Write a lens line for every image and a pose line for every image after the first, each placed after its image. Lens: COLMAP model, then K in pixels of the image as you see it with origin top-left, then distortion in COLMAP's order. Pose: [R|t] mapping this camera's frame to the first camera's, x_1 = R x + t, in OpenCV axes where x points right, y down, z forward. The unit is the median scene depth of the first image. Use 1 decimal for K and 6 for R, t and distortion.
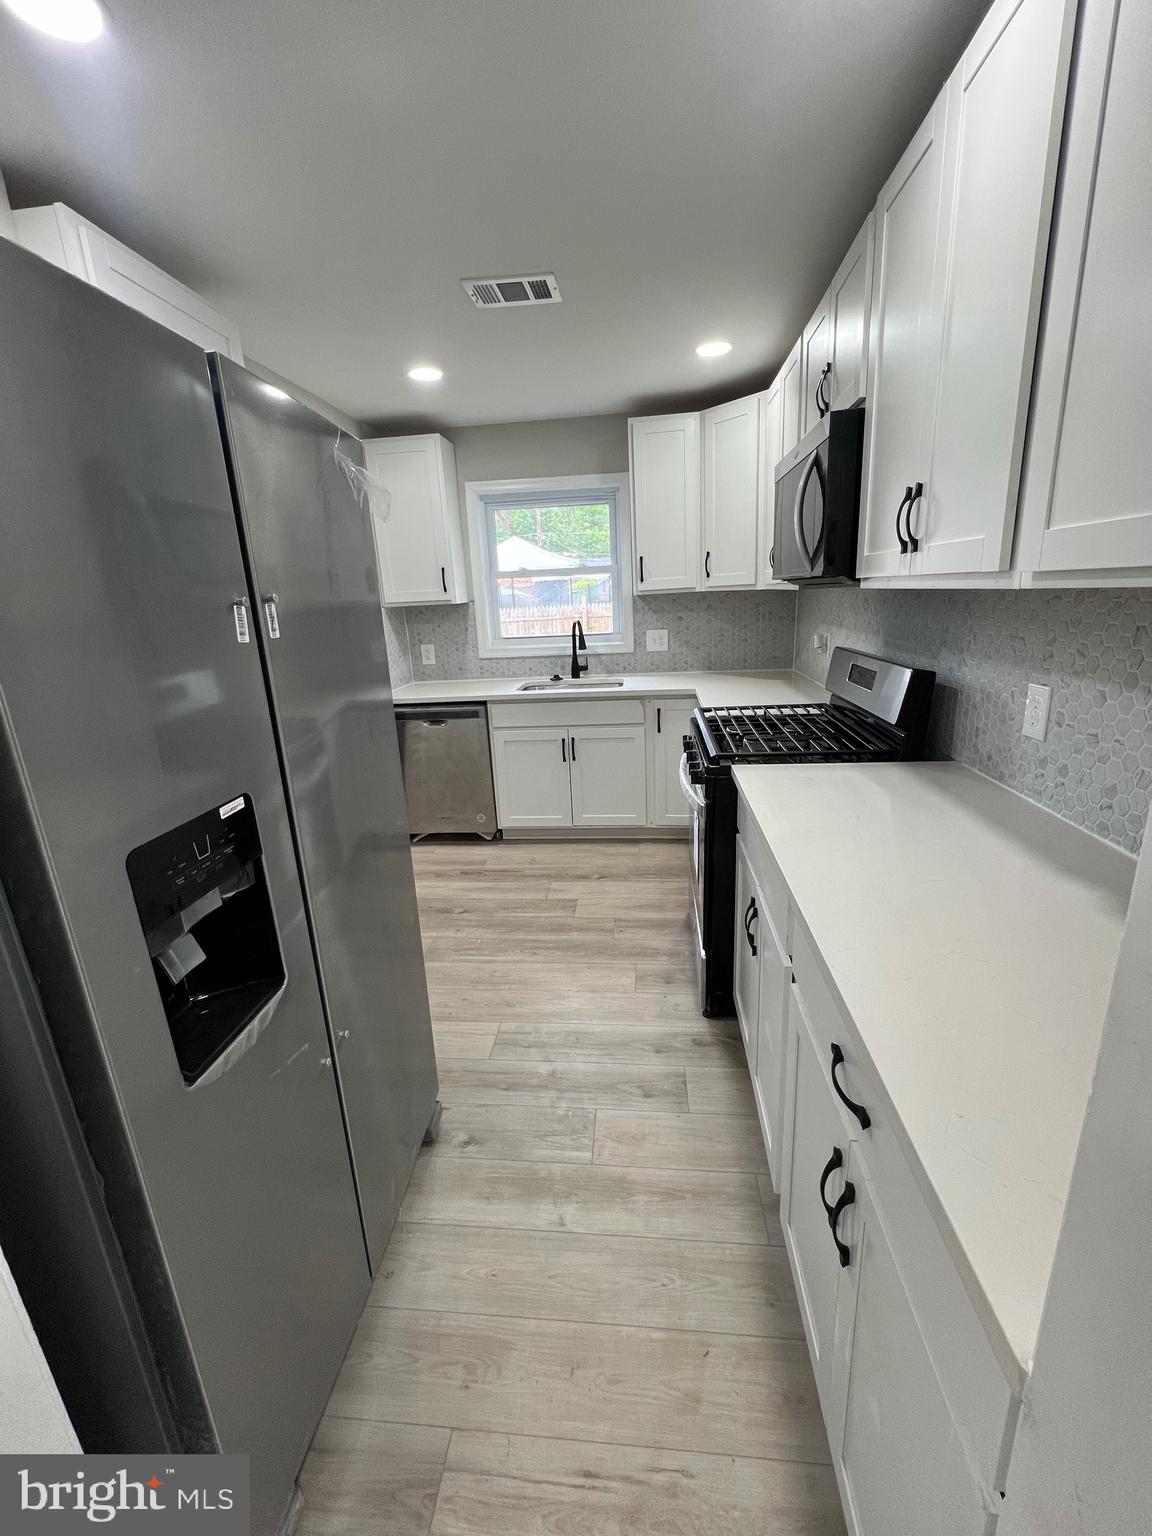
lens RADIAL K [[615.4, 0, 578.8], [0, 615.4, 765.1], [0, 0, 1]] dist [-0.002601, 0.000922]
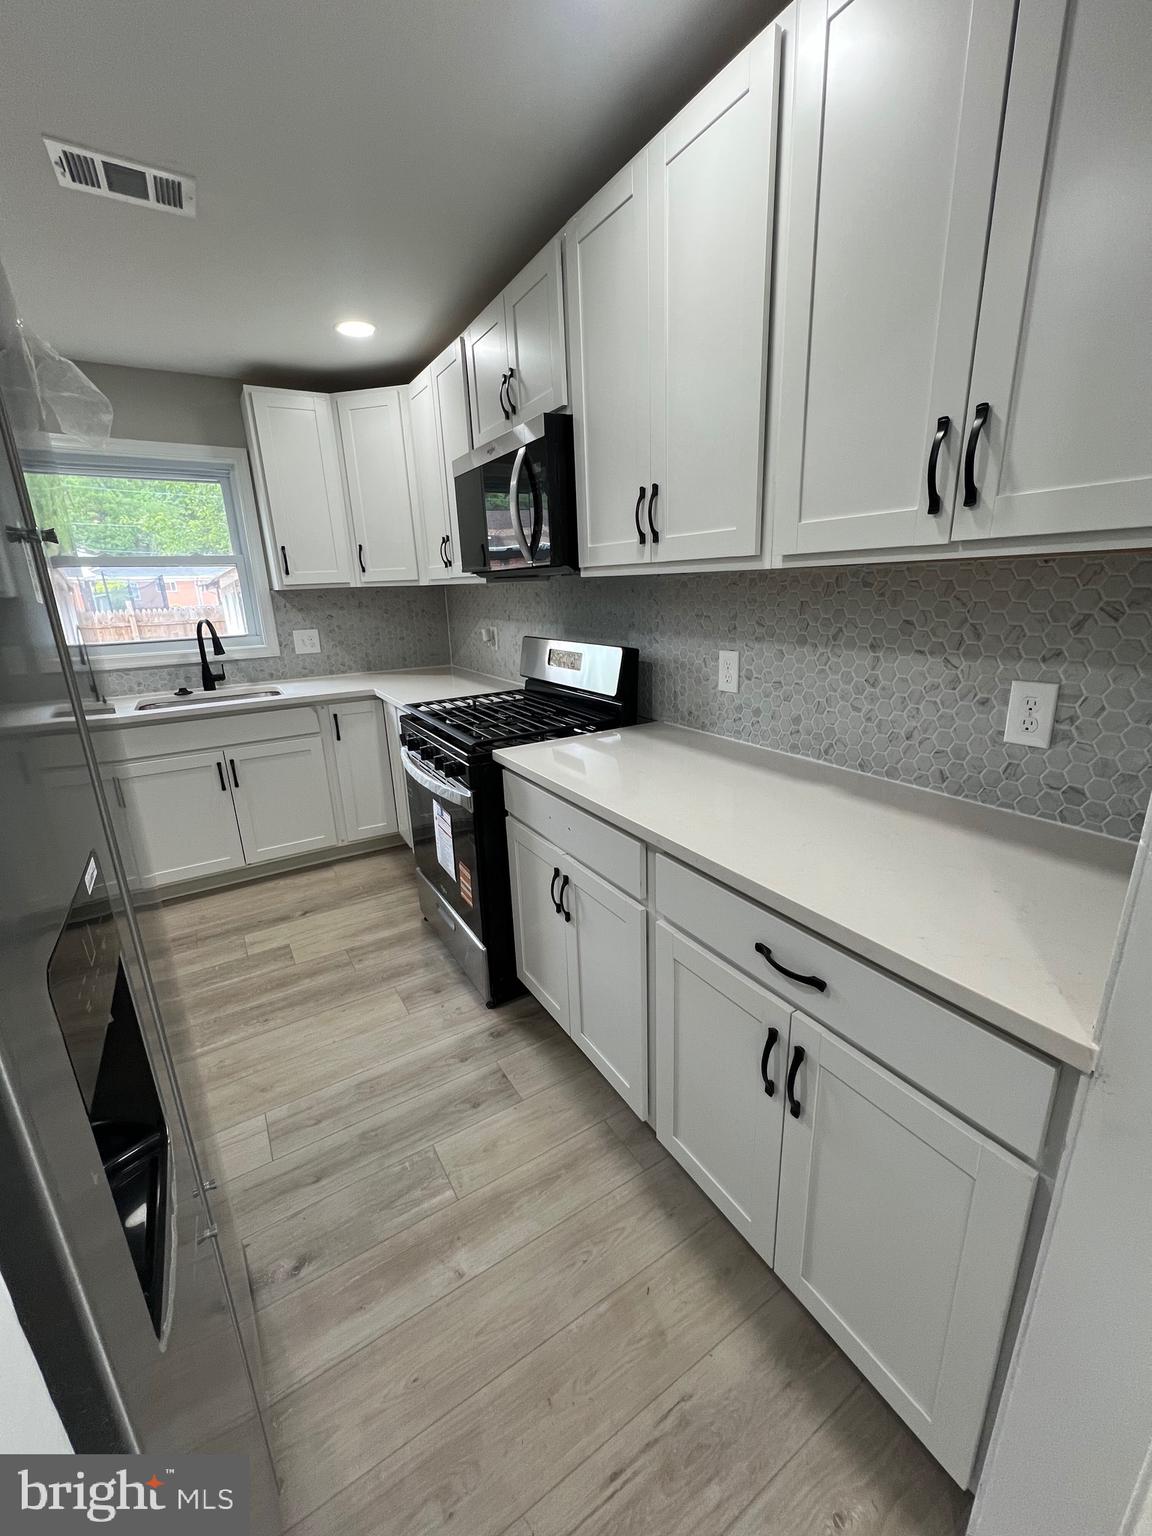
lens RADIAL K [[615.4, 0, 576.9], [0, 615.4, 765.5], [0, 0, 1]] dist [-0.002601, 0.000922]
pose [[0.795023, -0.150434, 0.587629, -0.217852], [0.157516, 0.986726, 0.039495, 0.005911], [-0.585771, 0.061162, 0.808166, 0.097196]]
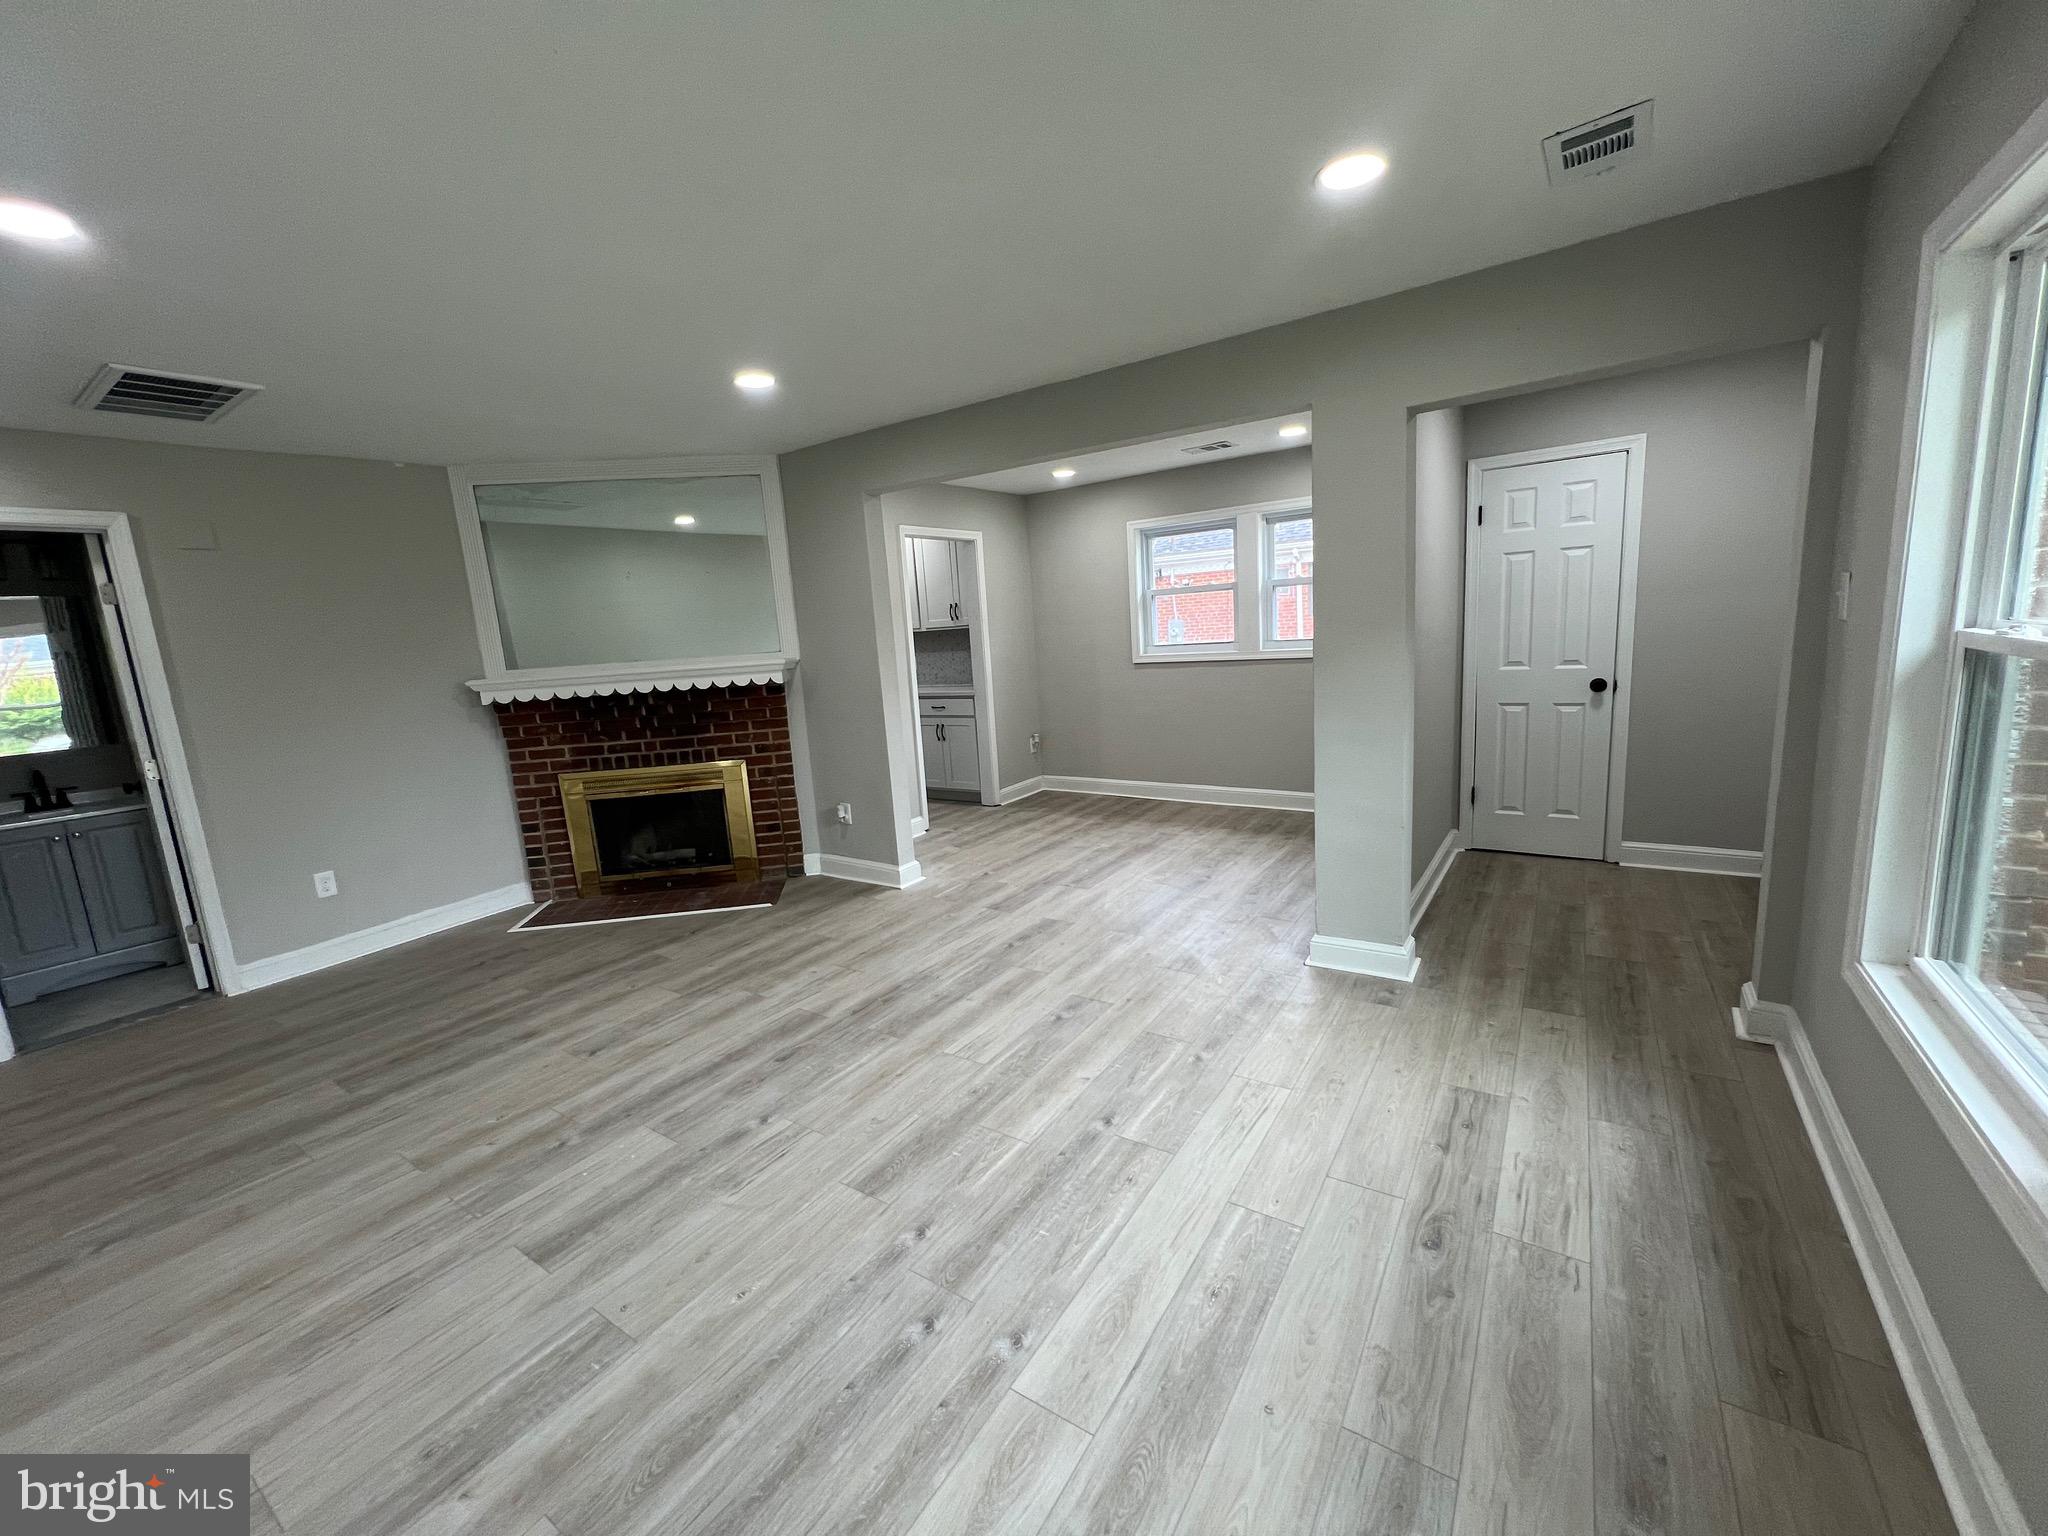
lens RADIAL K [[815.2, 0, 1015.4], [0, 815.2, 754.2], [0, 0, 1]] dist [-0.001255, -0.000007]
pose [[0.484052, -0.120227, 0.866741, -2.506224], [0.275037, 0.961220, -0.020269, 0.536351], [-0.830692, 0.248197, 0.498347, -1.423021]]
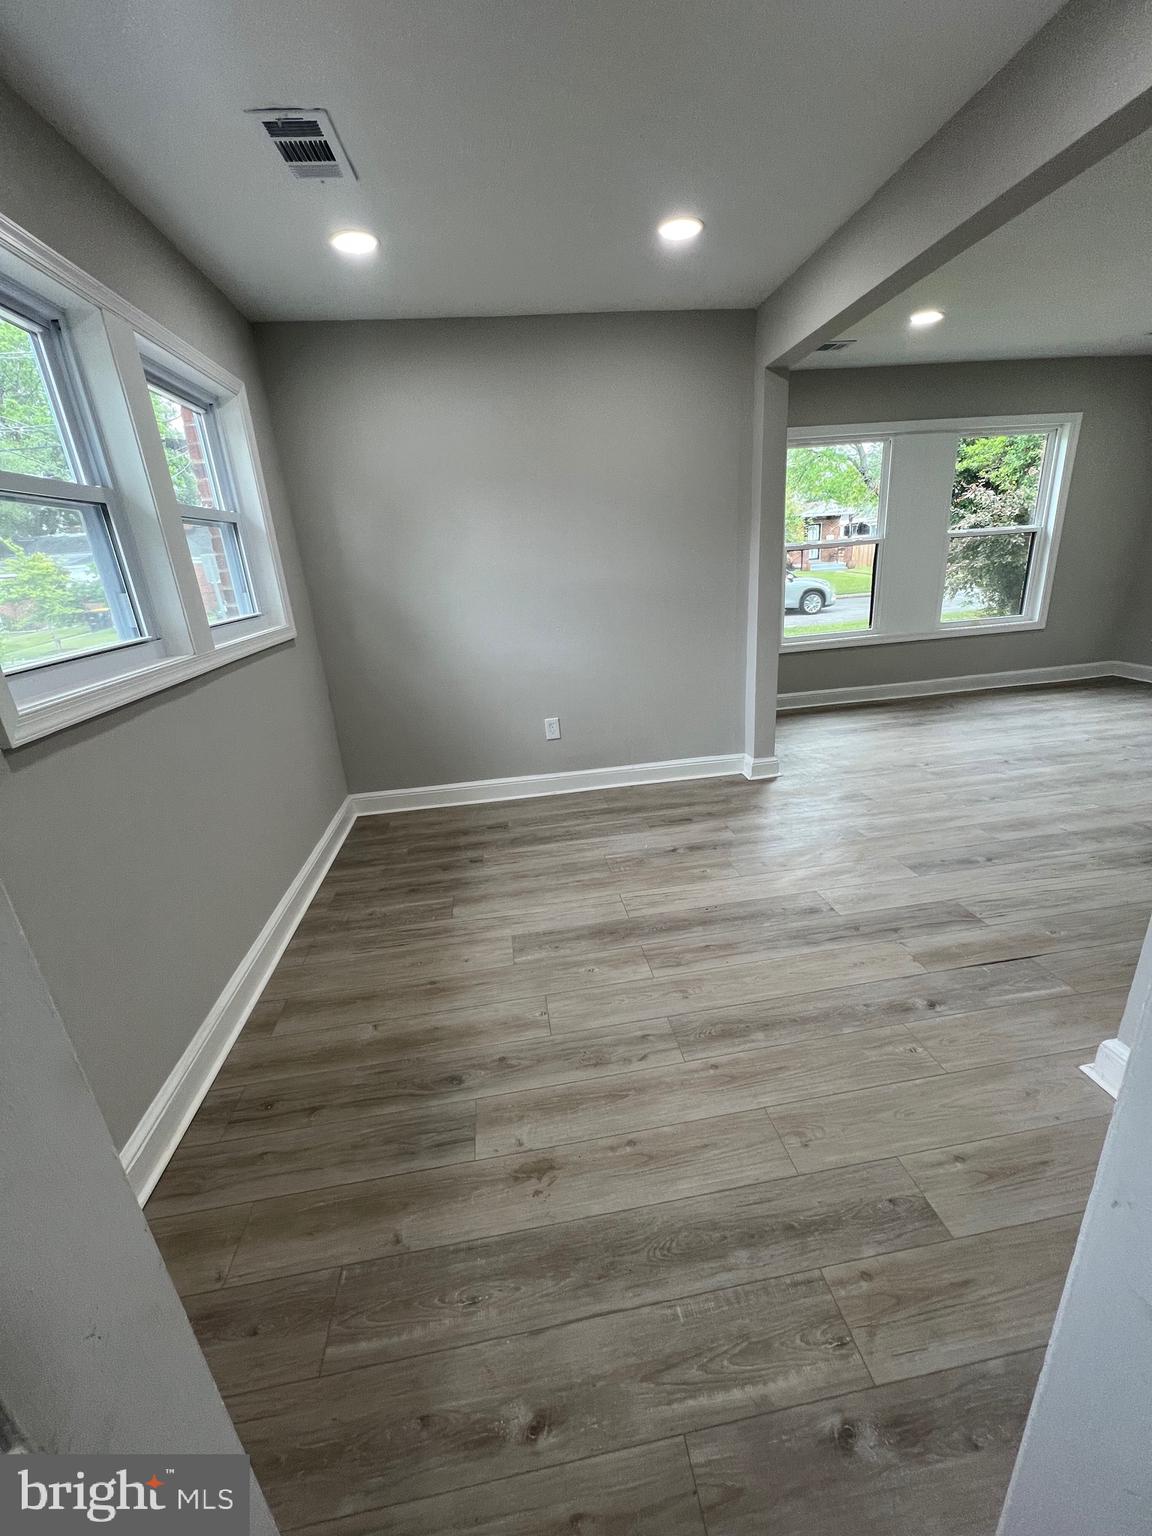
lens RADIAL K [[611.4, 0, 577.0], [0, 611.4, 765.4], [0, 0, 1]] dist [-0.001255, -0.000007]
pose [[-0.965184, 0.187371, -0.182518, 0.004273], [0.051038, 0.819260, 0.571146, -0.025796], [0.256546, 0.541945, -0.800300, 0.267901]]
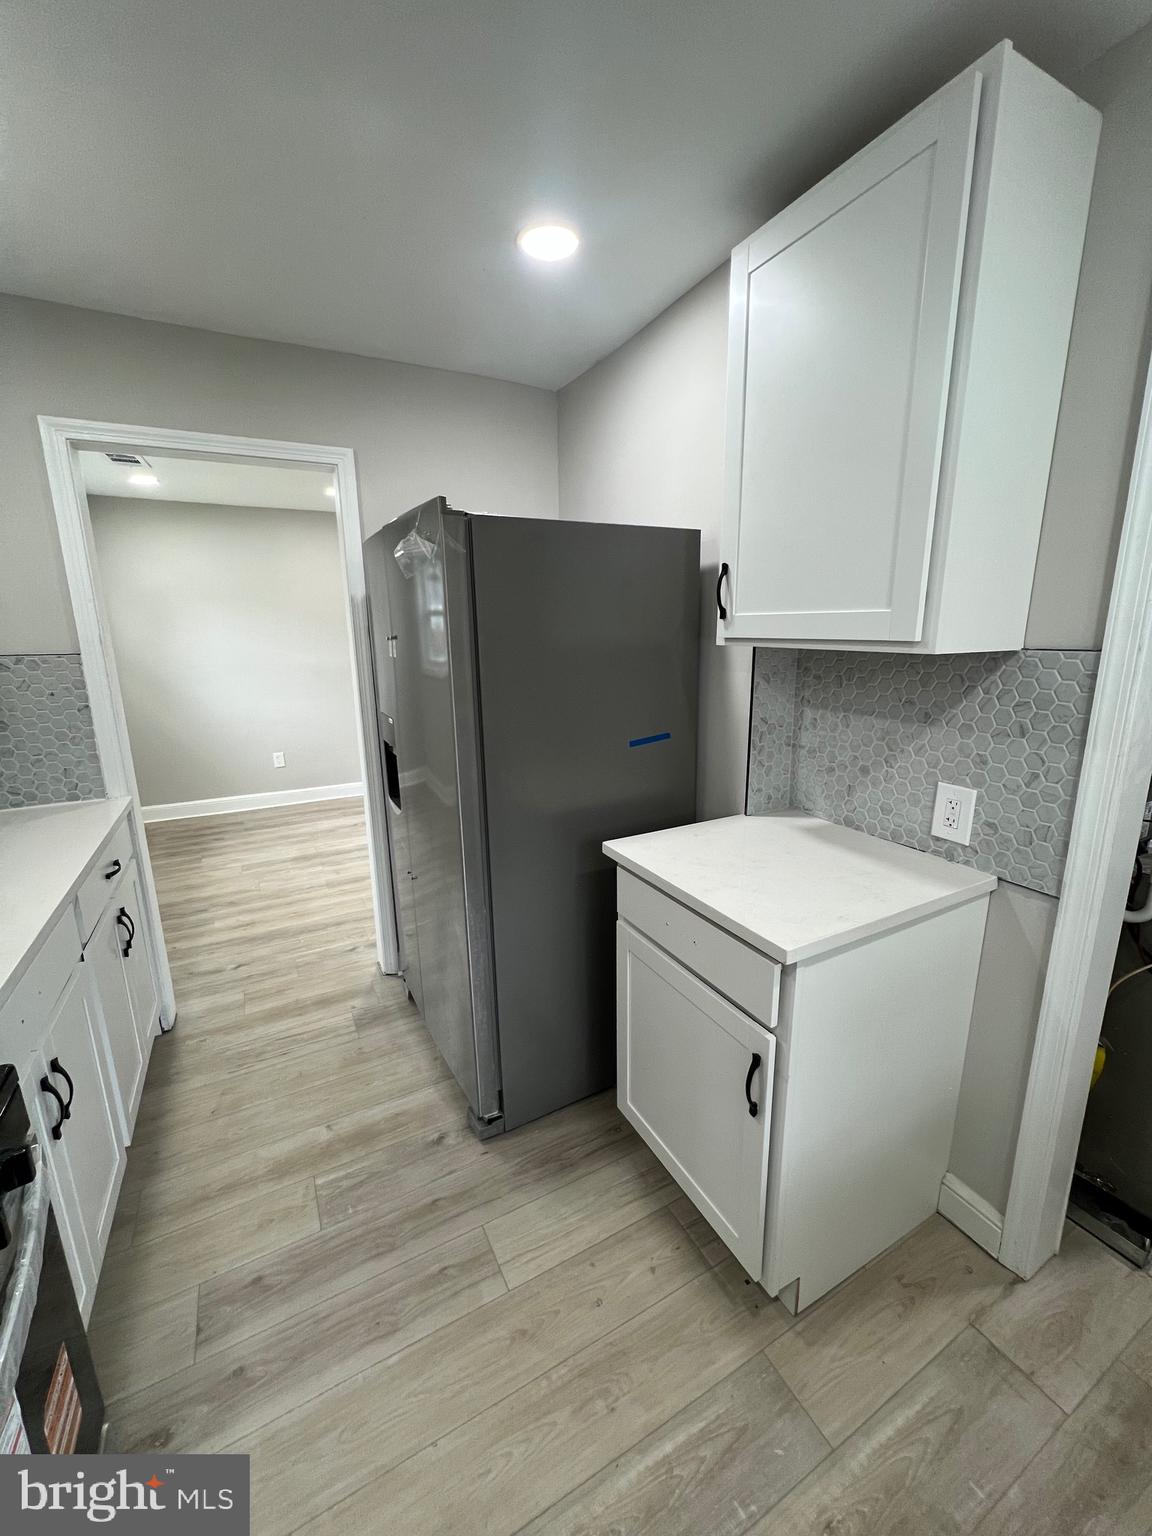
lens RADIAL K [[615.4, 0, 577.4], [0, 615.4, 765.3], [0, 0, 1]] dist [-0.002601, 0.000922]
pose [[-0.830403, 0.179643, -0.527408, 0.058904], [-0.098795, 0.884120, 0.456697, -0.400035], [0.548334, 0.431348, -0.716428, 1.342415]]
